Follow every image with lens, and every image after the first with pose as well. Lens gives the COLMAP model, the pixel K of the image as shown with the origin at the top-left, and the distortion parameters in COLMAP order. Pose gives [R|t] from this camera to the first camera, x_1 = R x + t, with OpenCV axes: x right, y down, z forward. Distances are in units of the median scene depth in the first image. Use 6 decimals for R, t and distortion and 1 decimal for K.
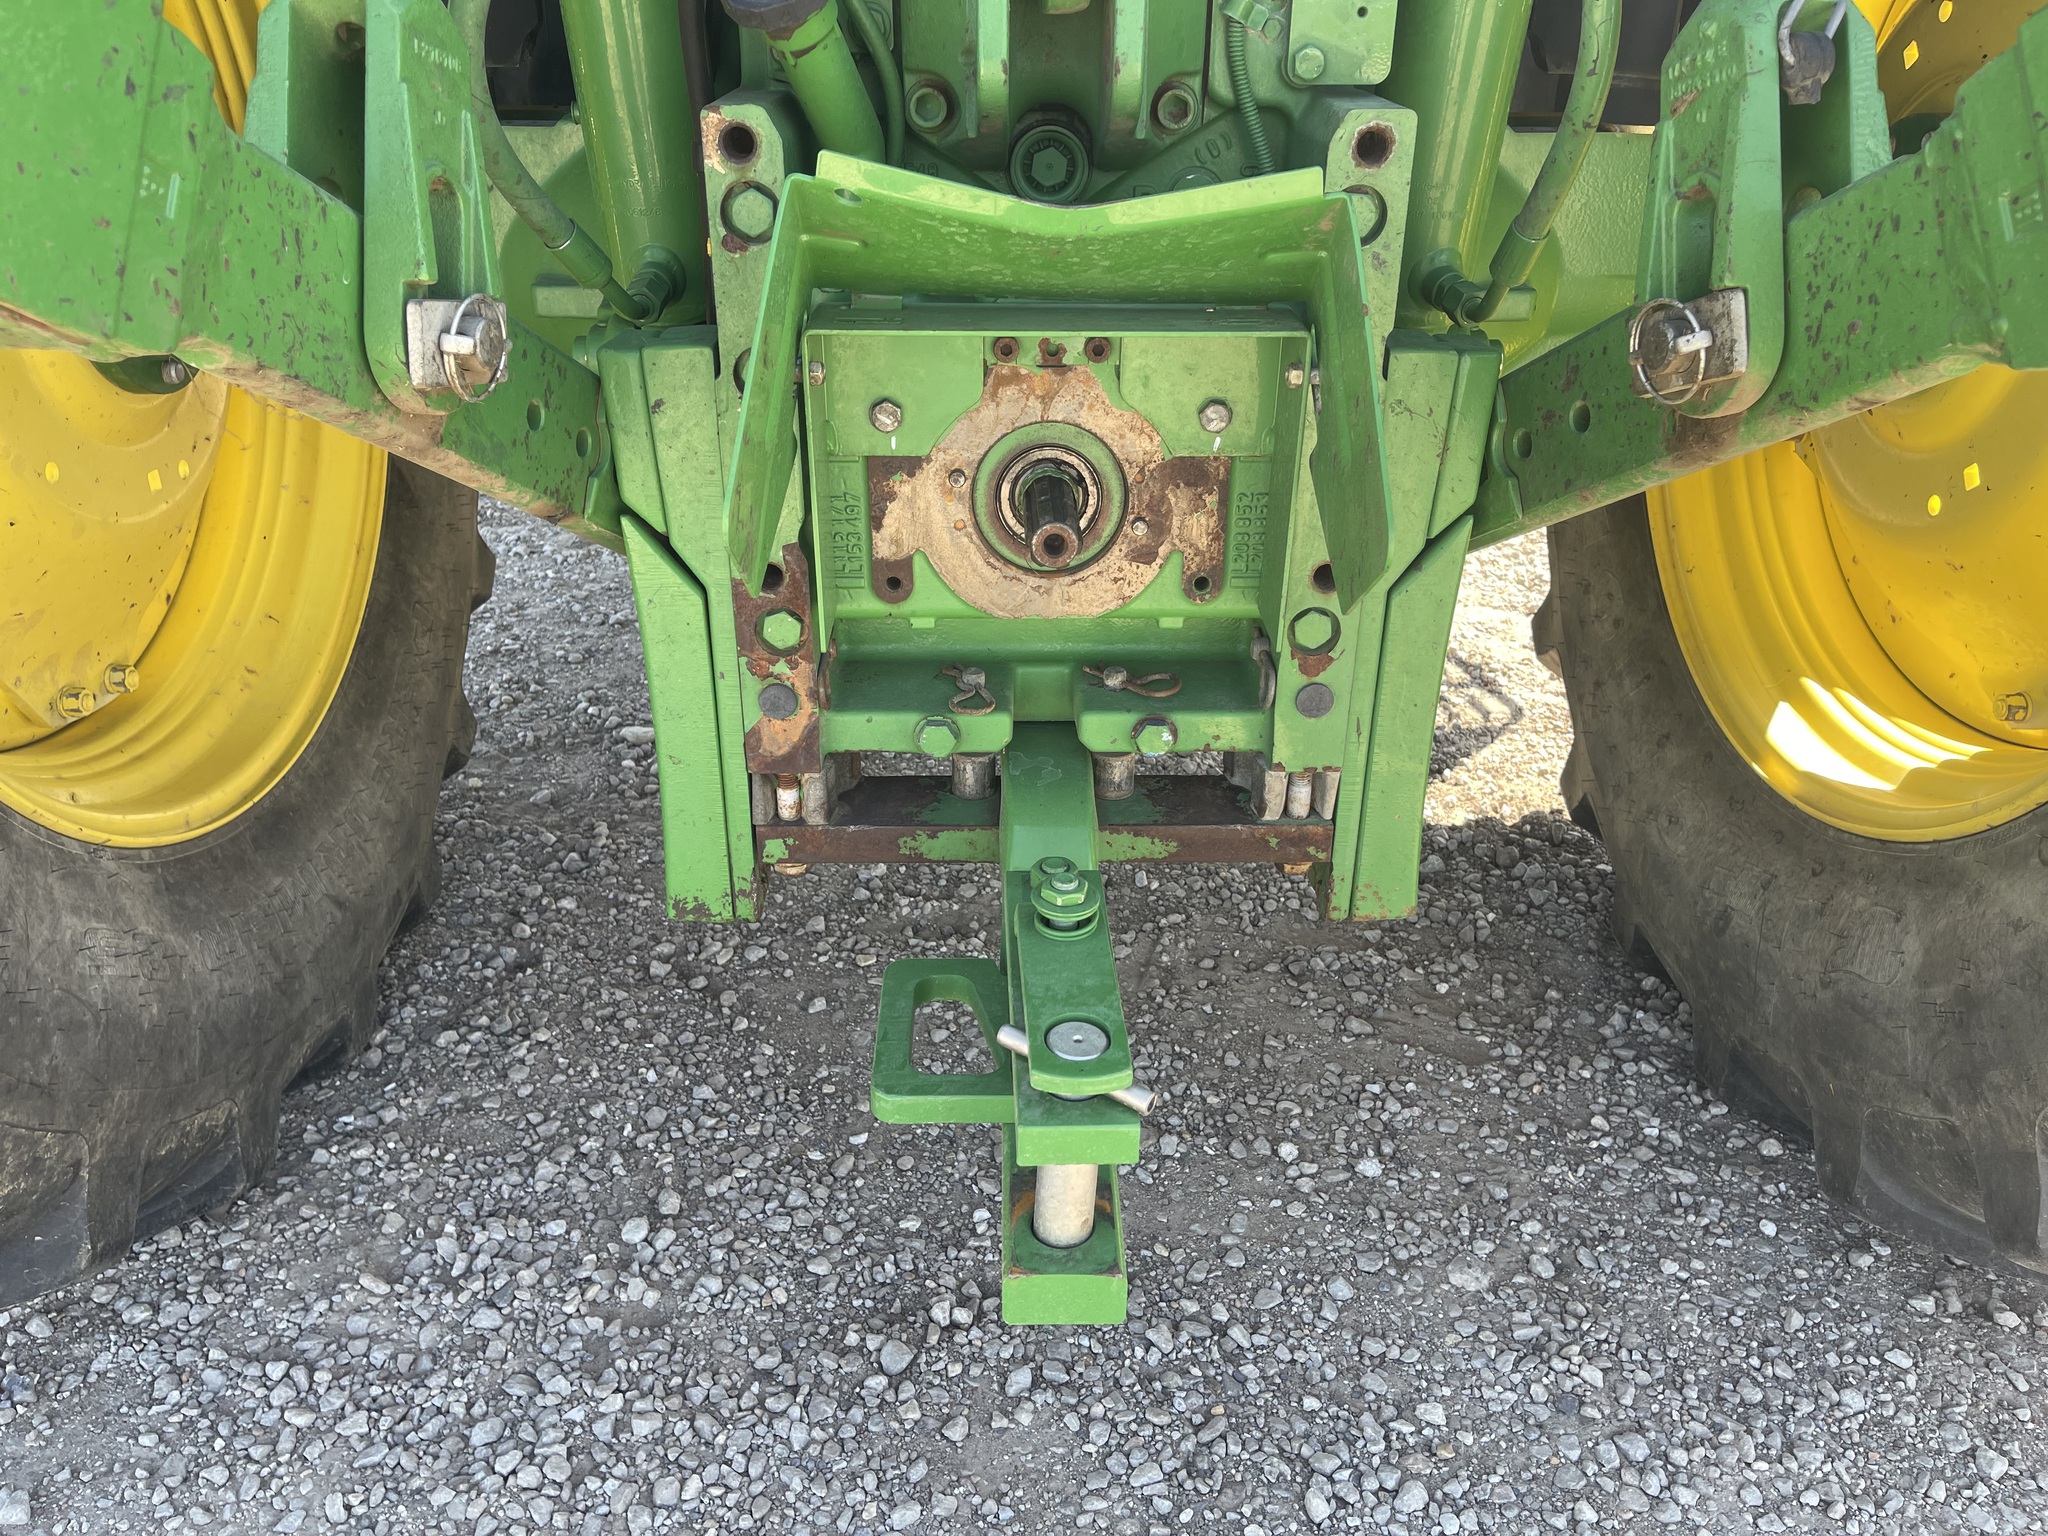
lens RADIAL K [[1554.3, 0, 1030.7], [0, 1554.3, 766.3], [0, 0, 1]] dist [0.047086, -0.059422]
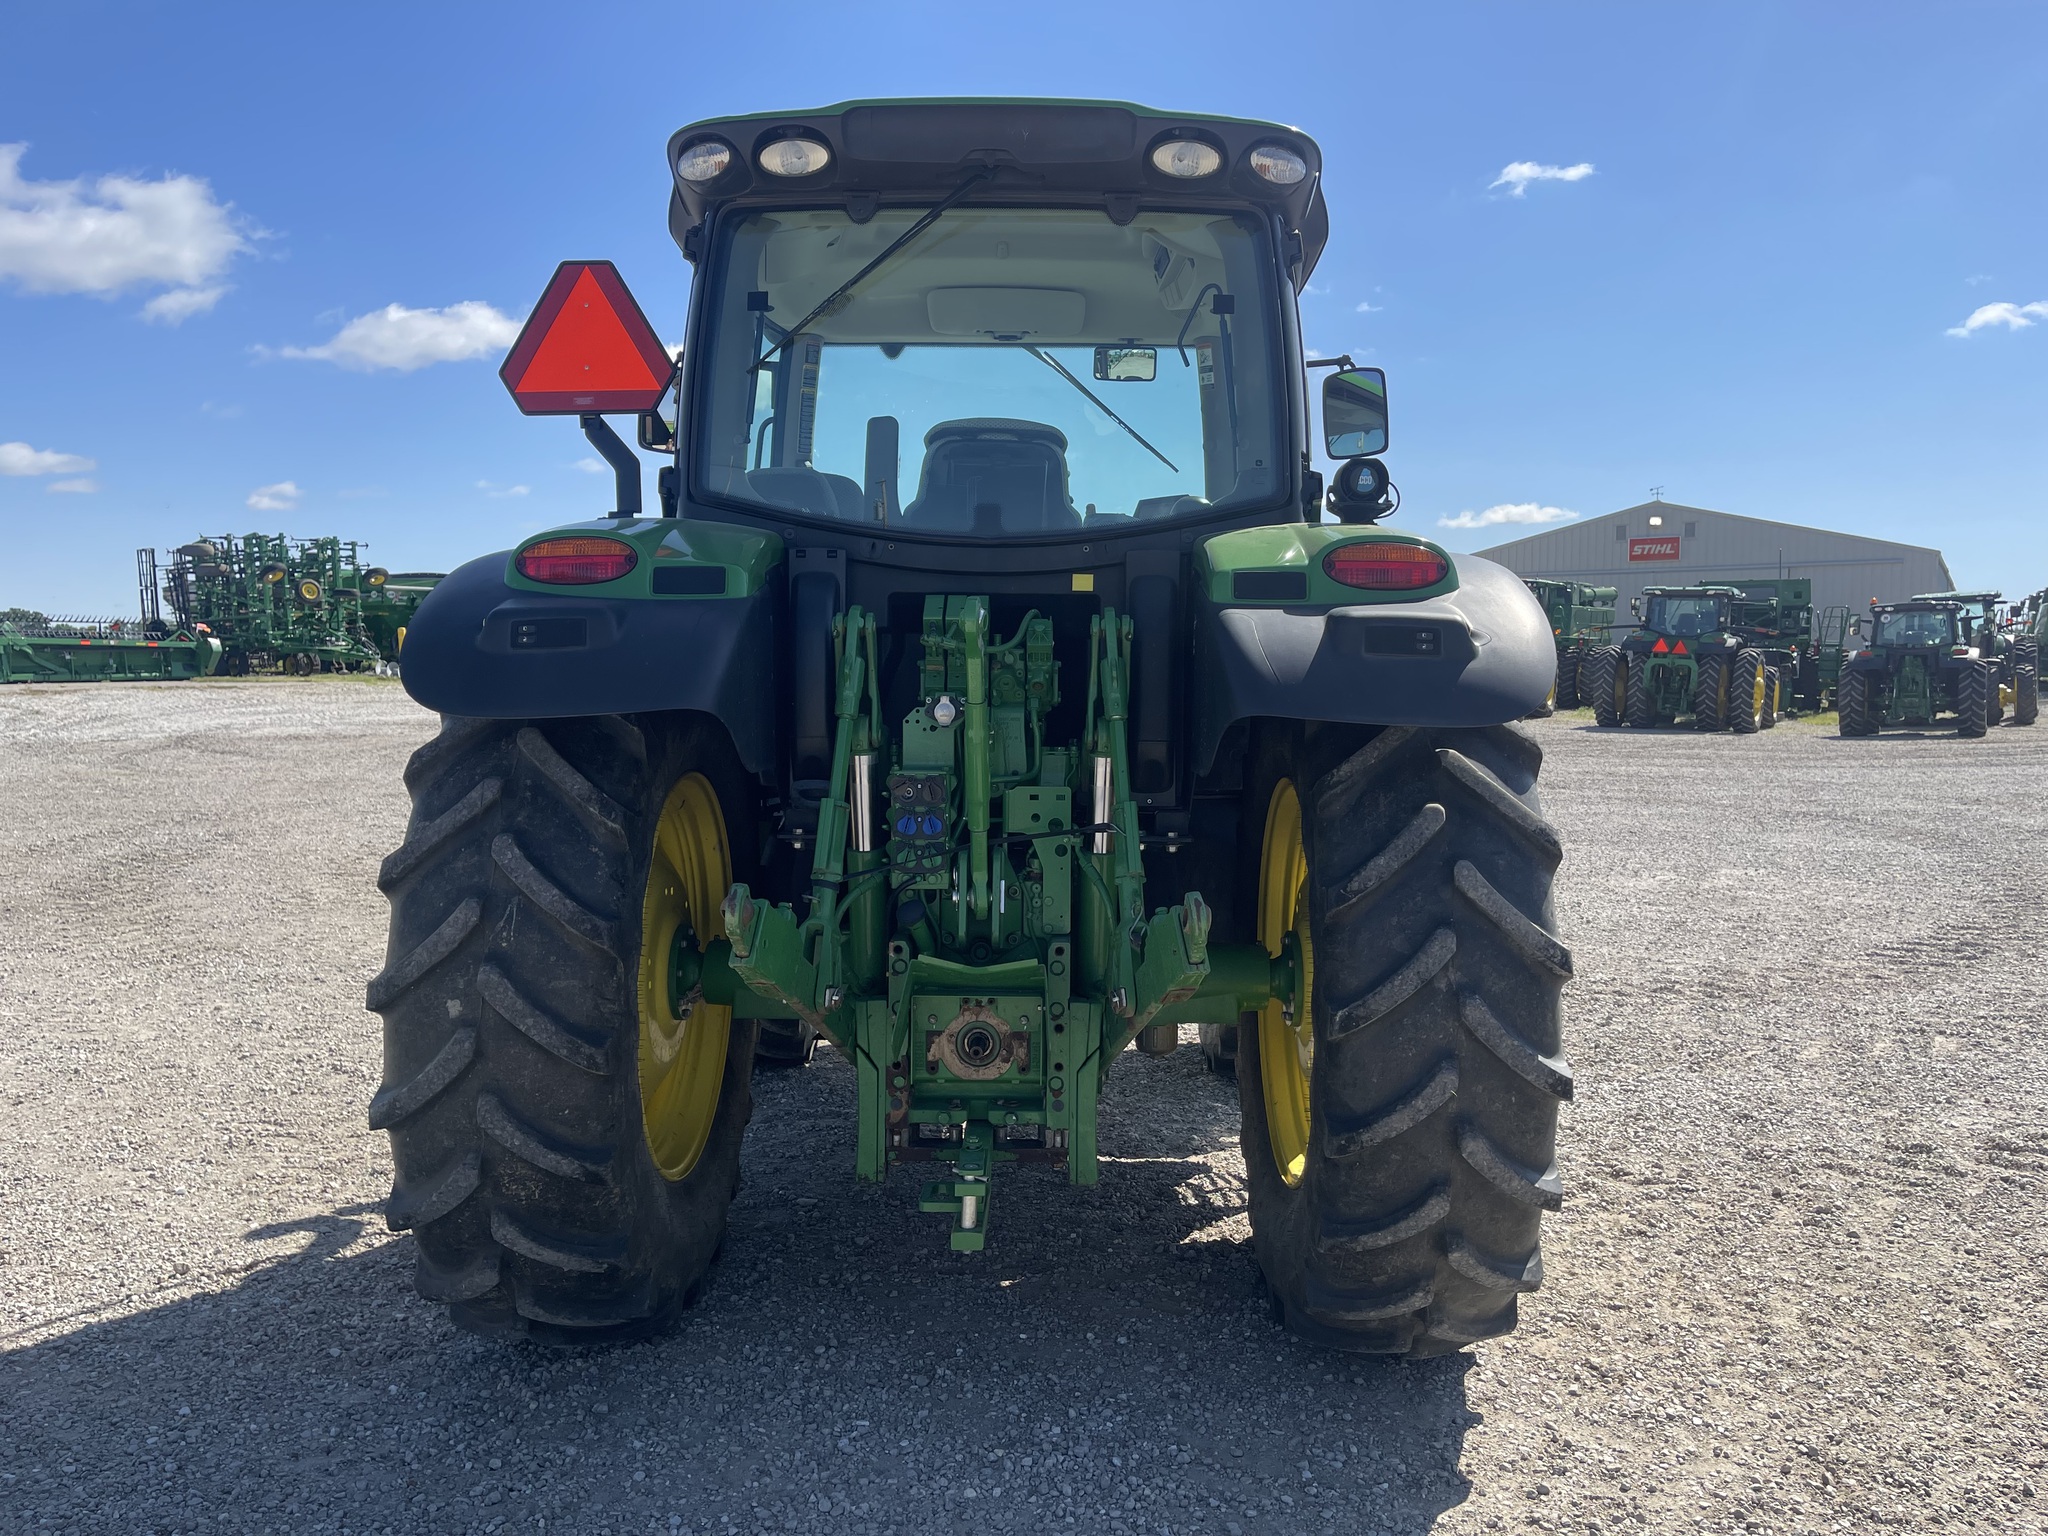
lens RADIAL K [[1526.6, 0, 1031.3], [0, 1526.6, 781.5], [0, 0, 1]] dist [0.053735, -0.061172]
pose [[0.999149, 0.000888, -0.041235, 0.147250], [-0.017845, 0.910648, -0.412797, 0.382484], [0.037185, 0.413182, 0.909889, -1.275254]]
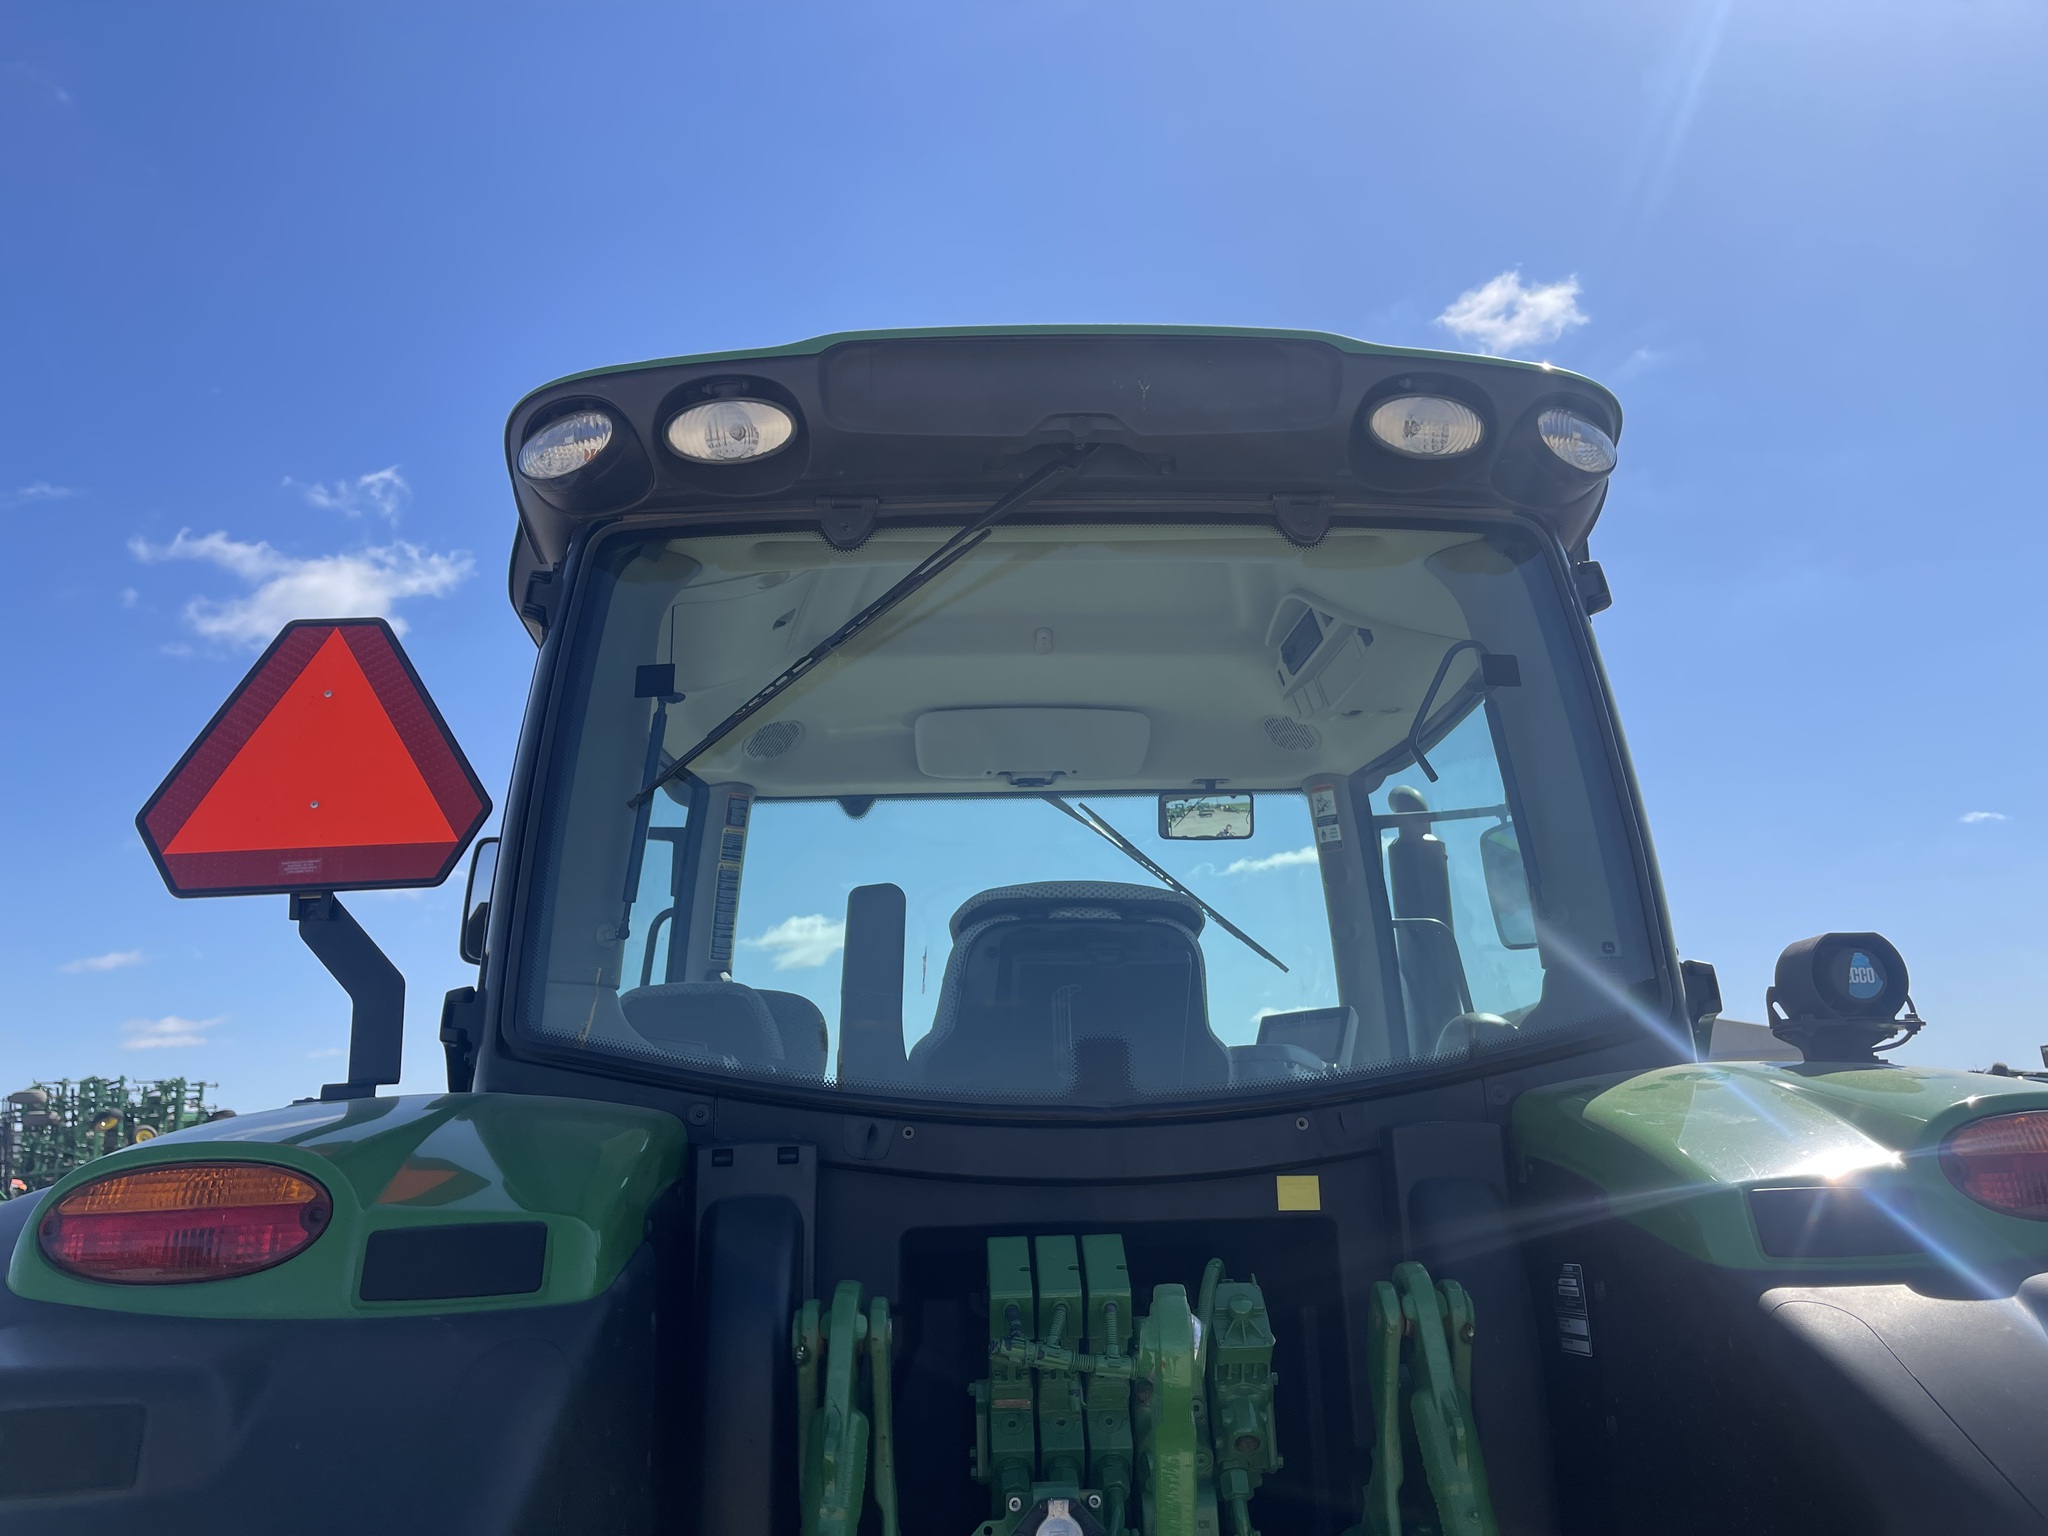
lens RADIAL K [[1537.3, 0, 1028.8], [0, 1537.3, 761.8], [0, 0, 1]] dist [0.046978, -0.059006]
pose [[0.999020, -0.033916, 0.028439, -0.062627], [0.044162, 0.720654, -0.691887, -0.206367], [0.002971, 0.692465, 0.721445, -0.464376]]
